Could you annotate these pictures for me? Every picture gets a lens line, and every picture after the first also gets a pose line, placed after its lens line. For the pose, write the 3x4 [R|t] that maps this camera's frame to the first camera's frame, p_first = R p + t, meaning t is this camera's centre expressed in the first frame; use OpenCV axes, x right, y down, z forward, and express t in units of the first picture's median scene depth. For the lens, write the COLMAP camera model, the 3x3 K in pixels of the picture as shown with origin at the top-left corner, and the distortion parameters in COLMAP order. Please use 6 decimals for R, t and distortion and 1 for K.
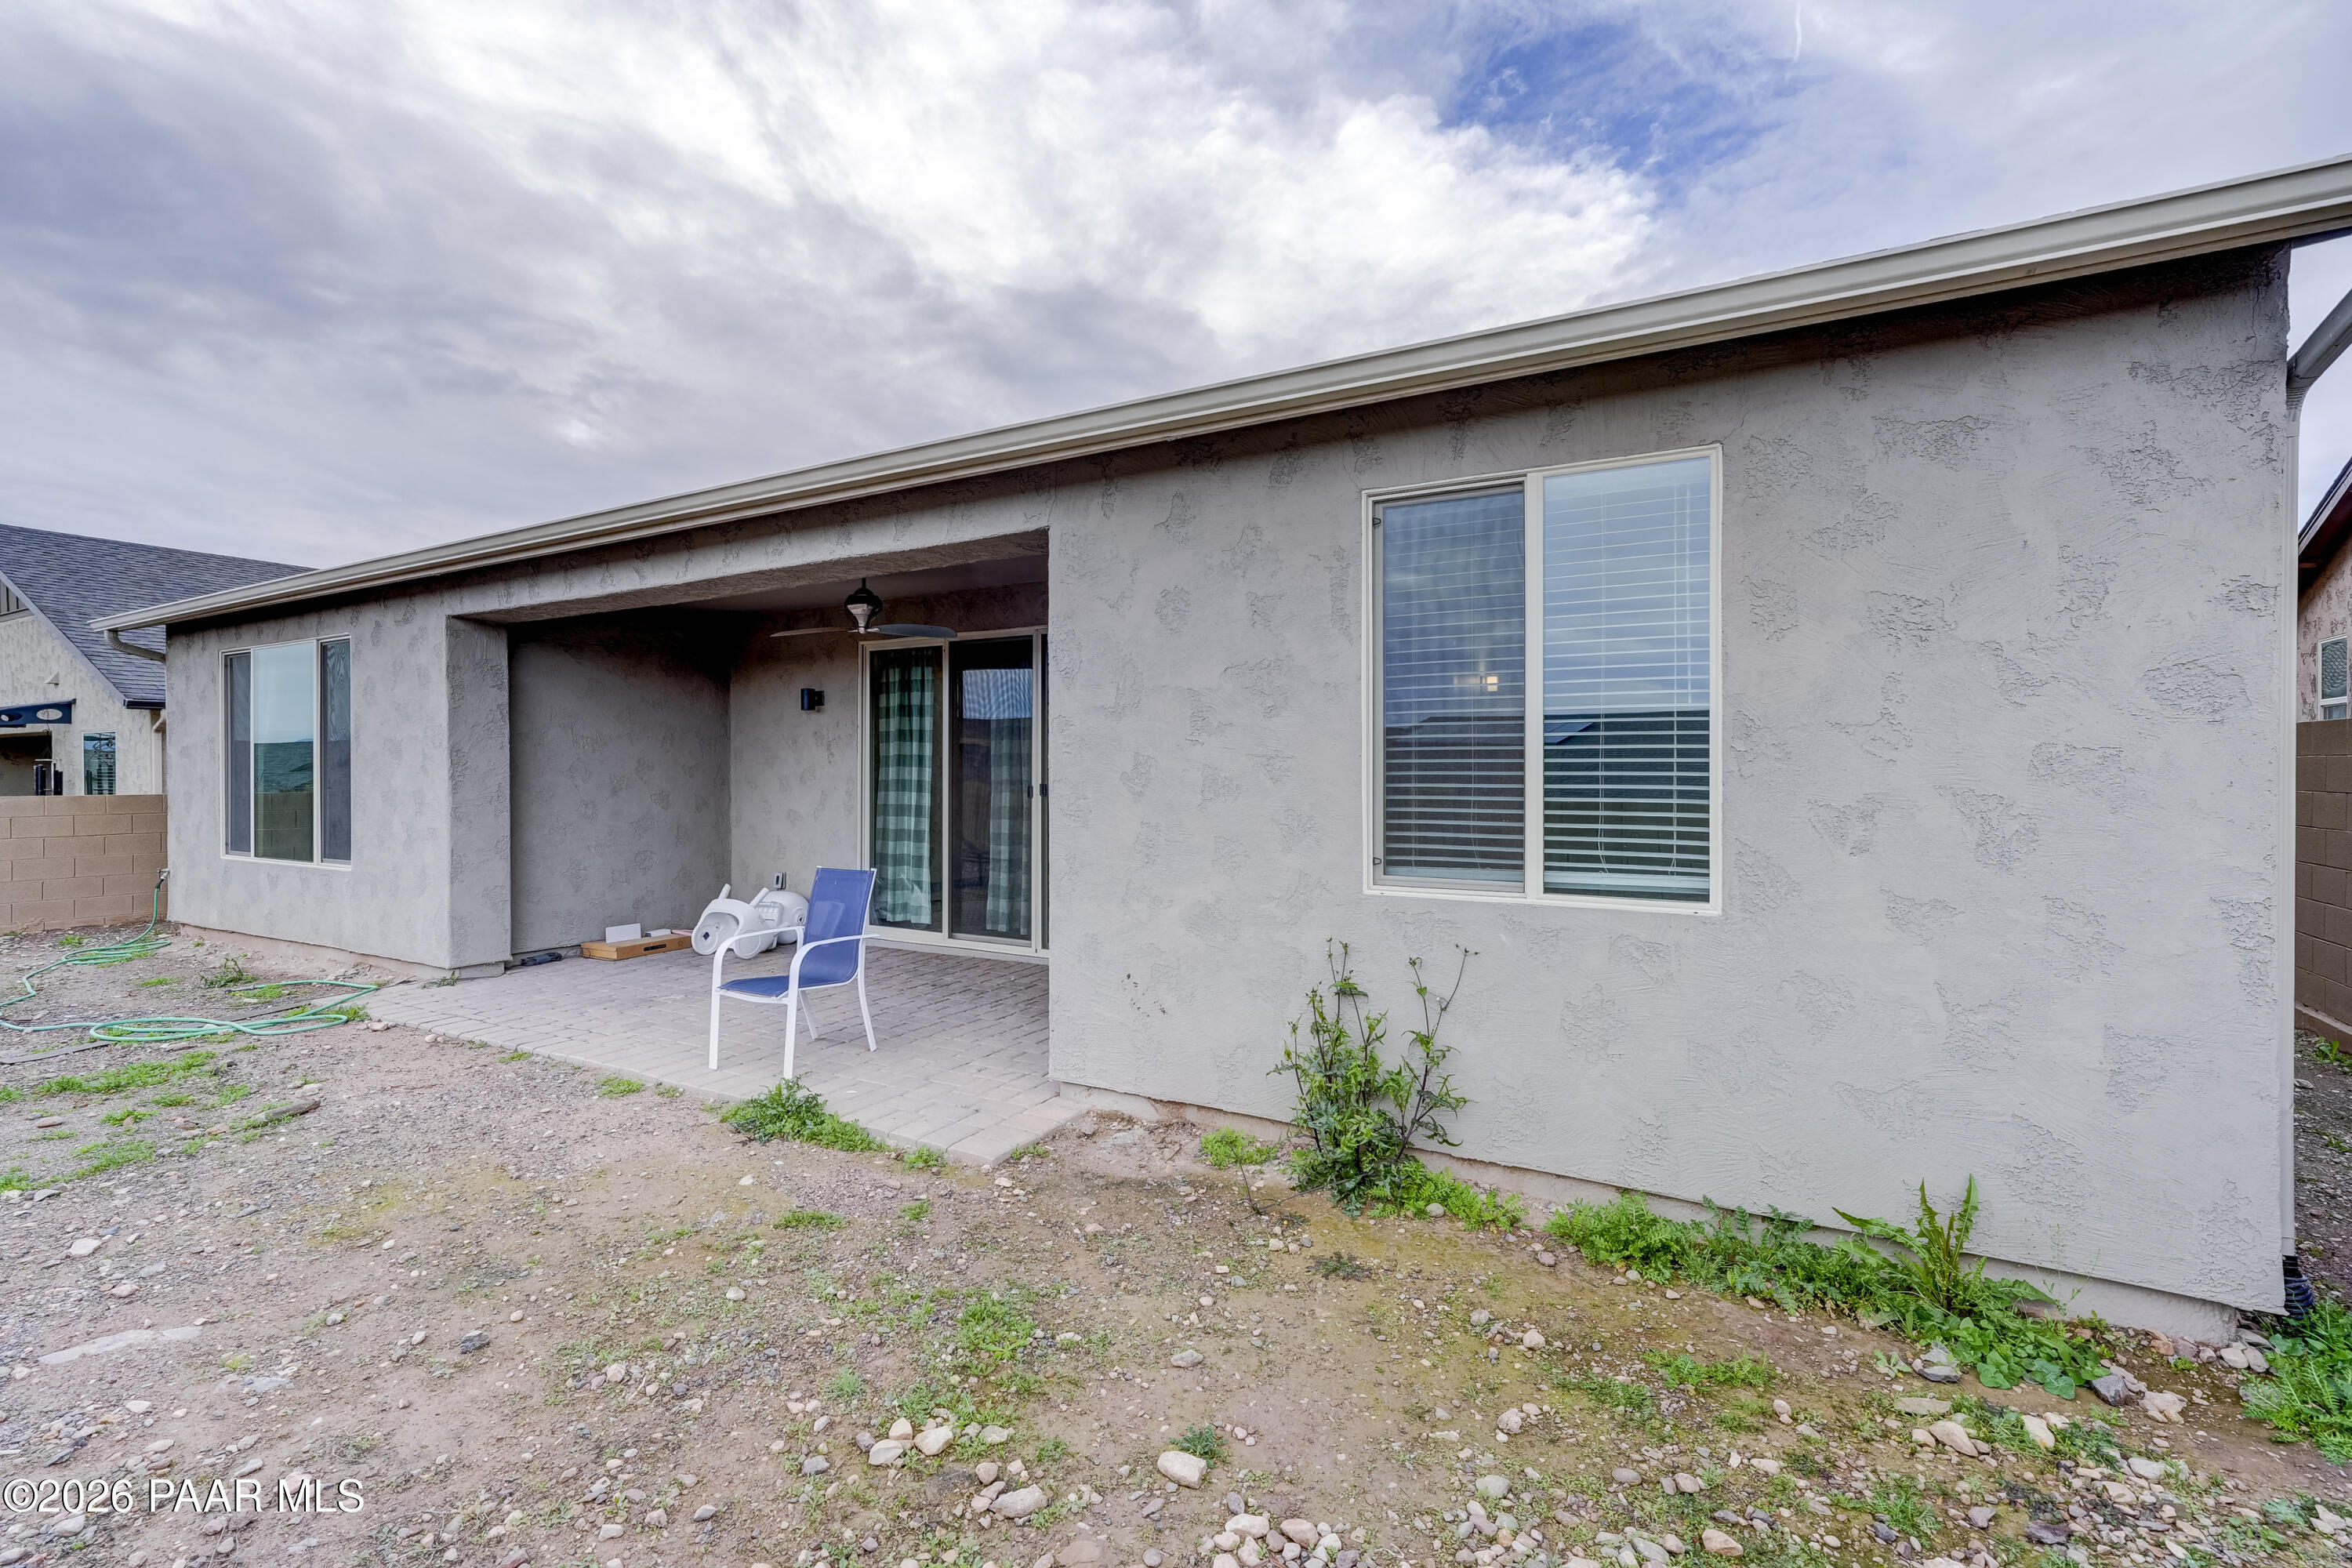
lens RADIAL K [[1081.6, 0, 1170.8], [0, 1081.6, 771.3], [0, 0, 1]] dist [-0.010805, 0.009982]
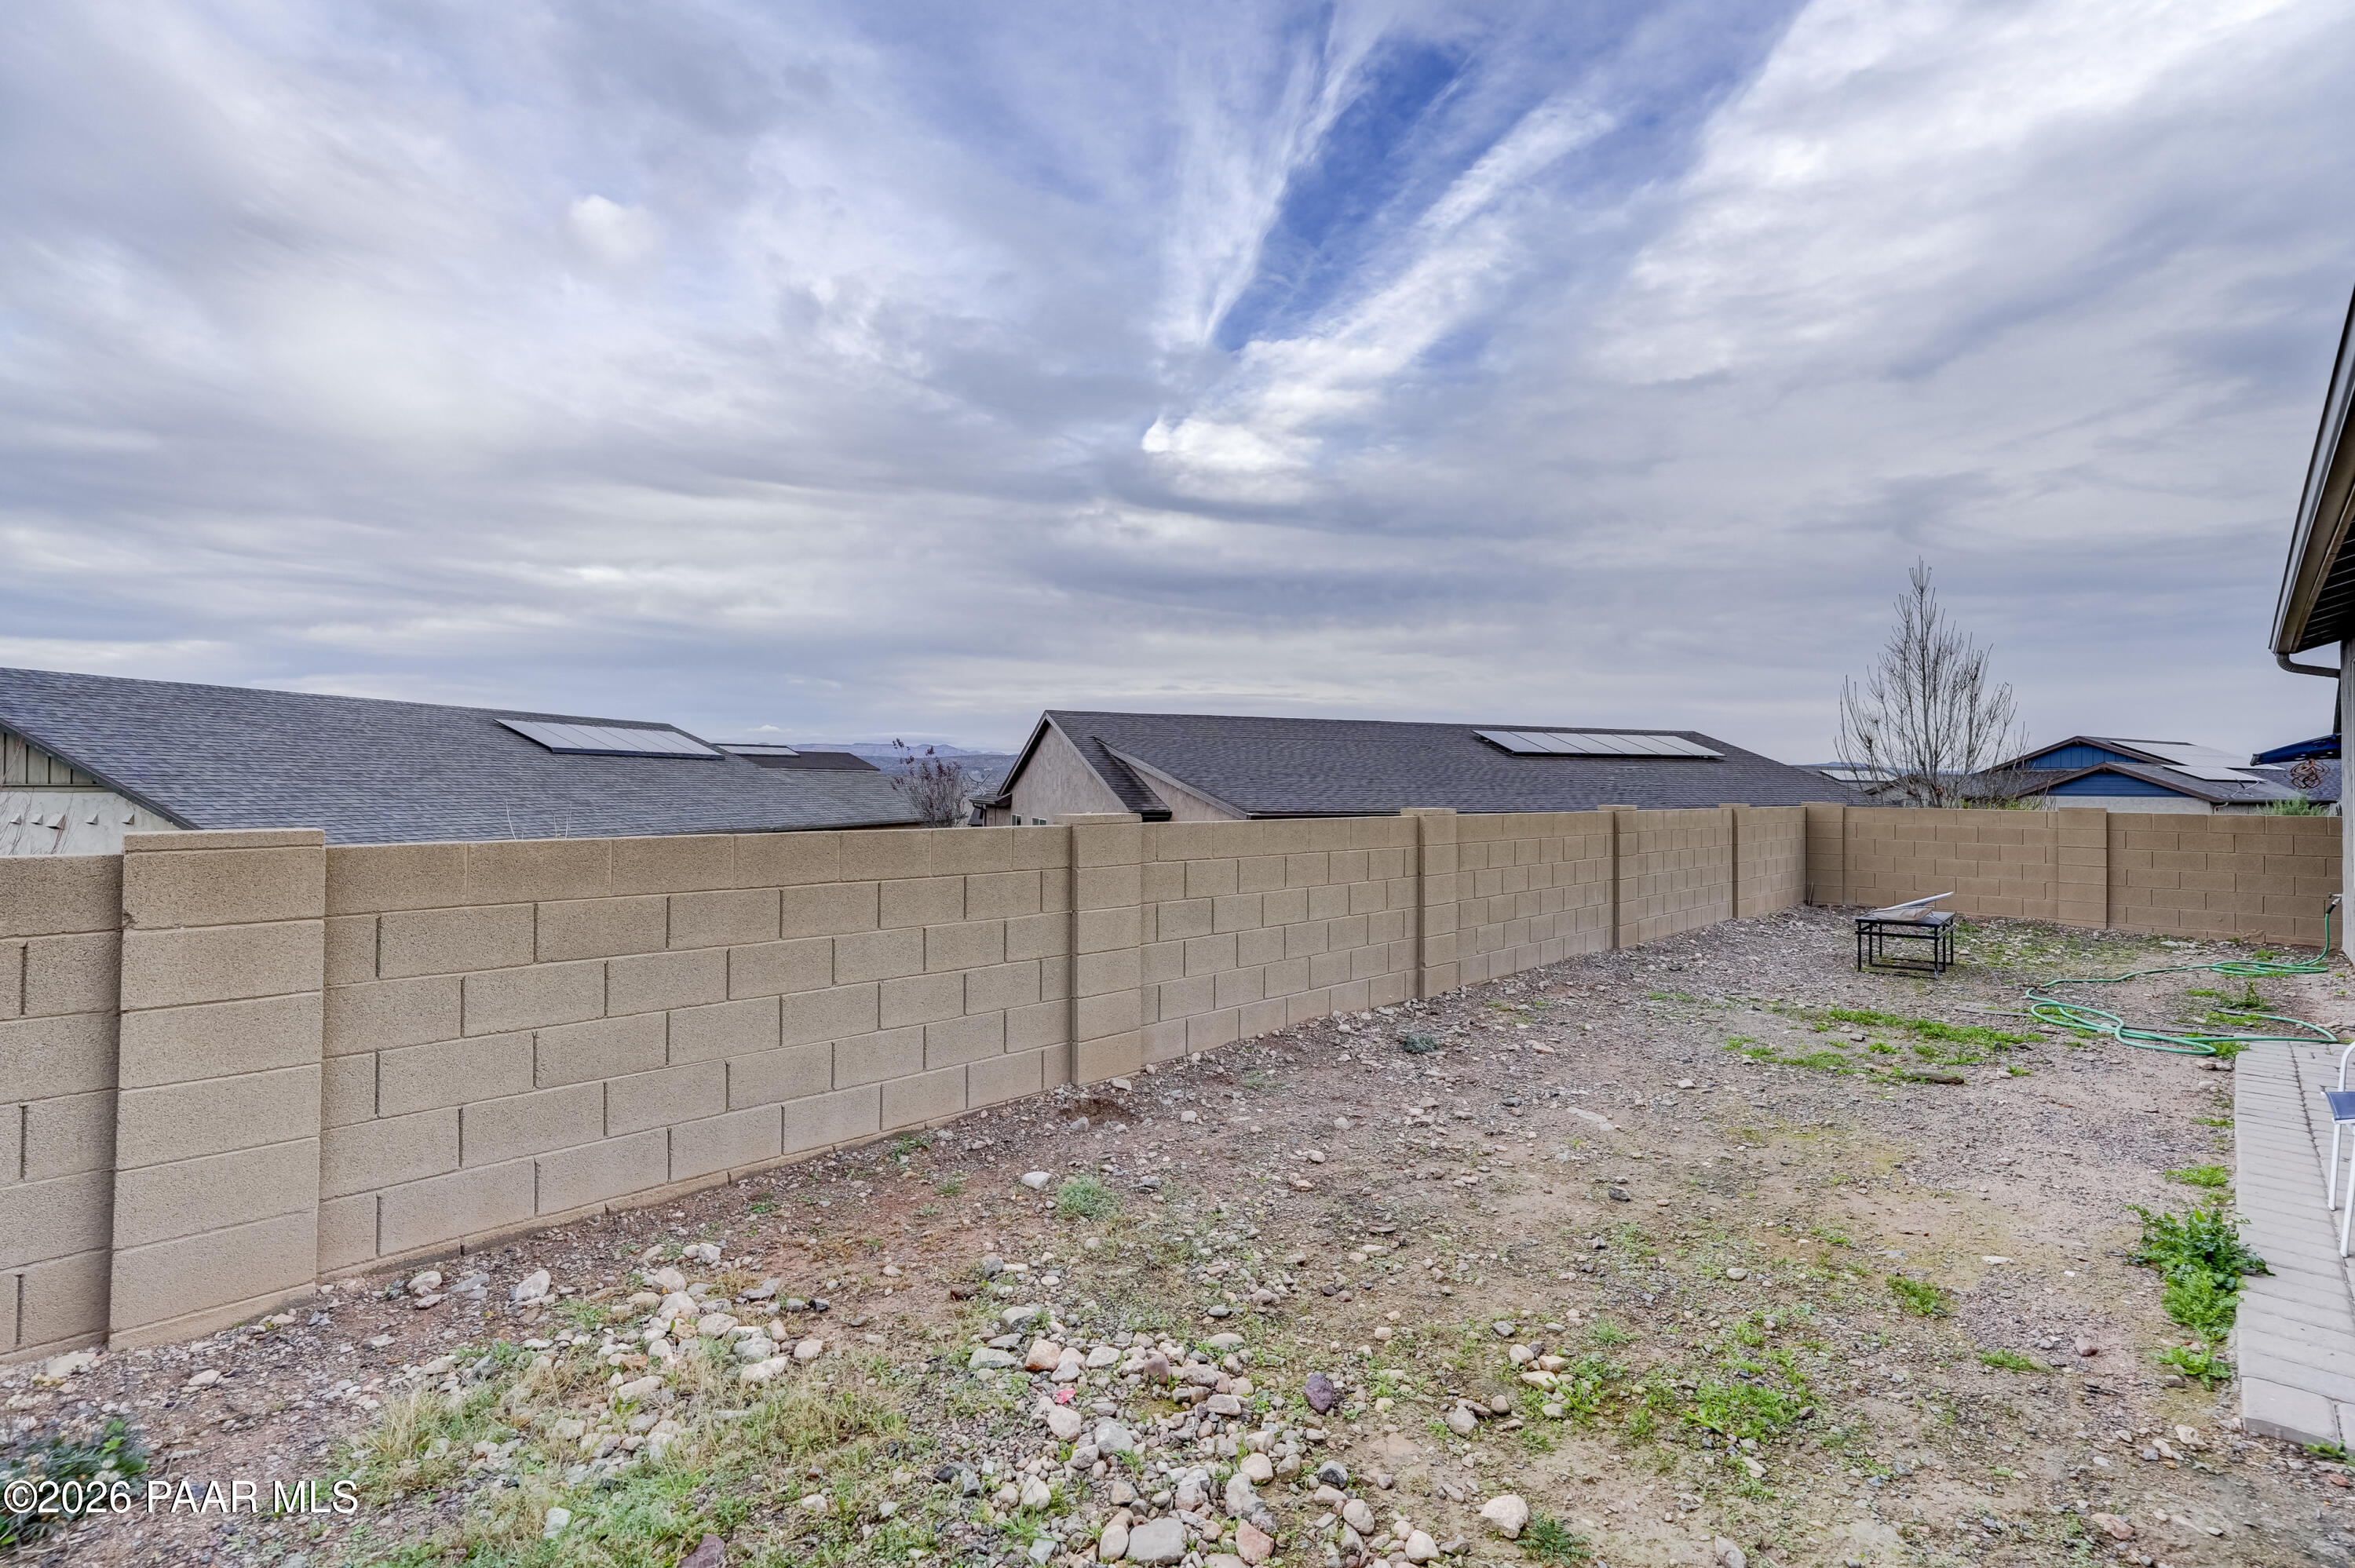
lens RADIAL K [[1082.9, 0, 1175.6], [0, 1082.9, 782.7], [0, 0, 1]] dist [-0.010805, 0.009982]
pose [[-0.263053, -0.002205, -0.964779, 0.697028], [-0.011760, 0.999930, 0.000921, 0.006026], [0.964710, 0.011588, -0.263060, 0.671646]]
